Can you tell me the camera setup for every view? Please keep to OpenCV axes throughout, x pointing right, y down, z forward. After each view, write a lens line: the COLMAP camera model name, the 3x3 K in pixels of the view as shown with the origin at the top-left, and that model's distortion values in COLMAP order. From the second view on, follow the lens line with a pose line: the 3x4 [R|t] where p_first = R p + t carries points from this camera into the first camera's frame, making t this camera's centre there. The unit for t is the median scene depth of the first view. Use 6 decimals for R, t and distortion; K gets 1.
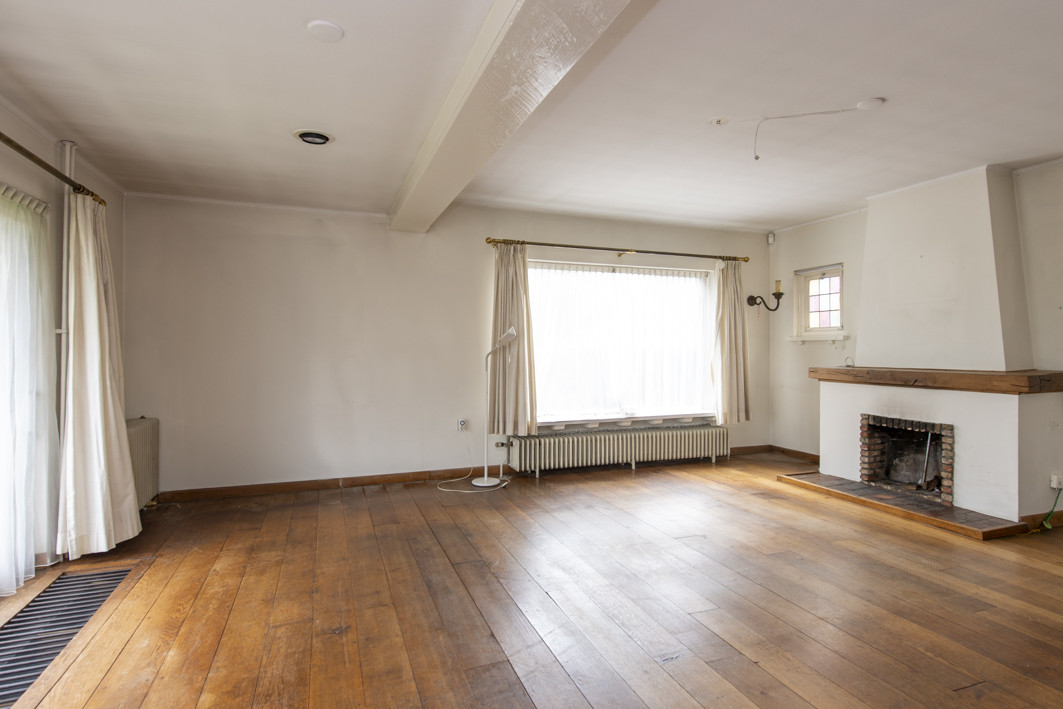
lens RADIAL K [[533.2, 0, 526.6], [0, 533.2, 352.0], [0, 0, 1]] dist [0.010749, -0.001003]
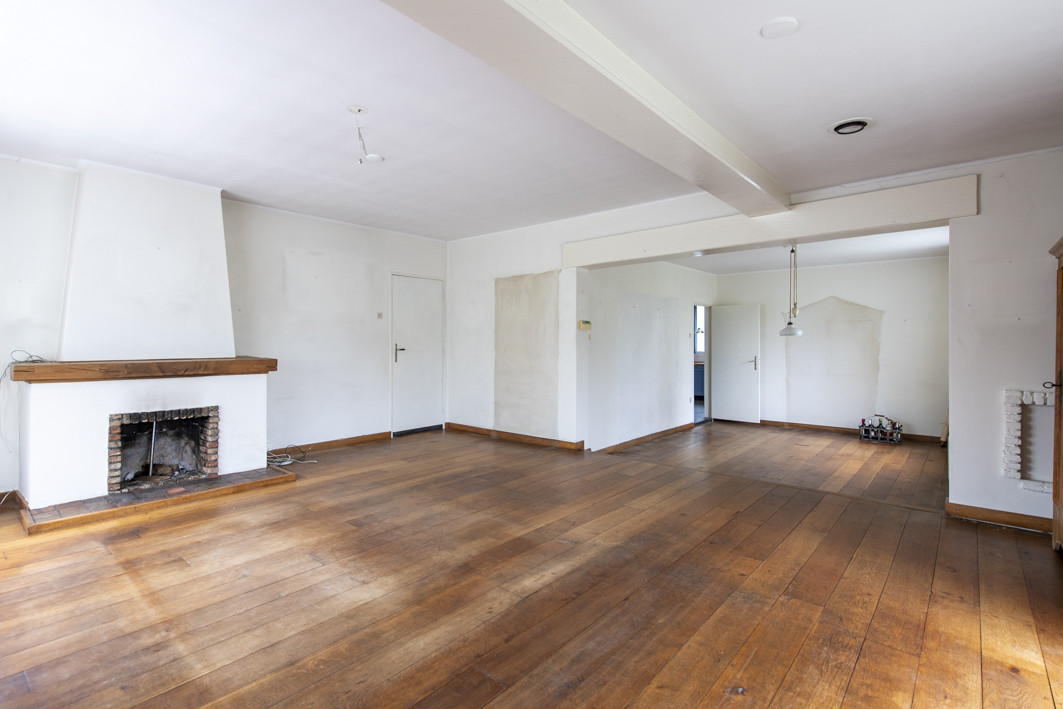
lens RADIAL K [[518.1, 0, 533.1], [0, 518.1, 340.6], [0, 0, 1]] dist [0.002116, 0.000217]
pose [[-0.484273, 0.000022, 0.874917, -0.582507], [0.005819, 0.999978, 0.003196, -0.003786], [-0.874898, 0.006639, -0.484263, 1.082811]]
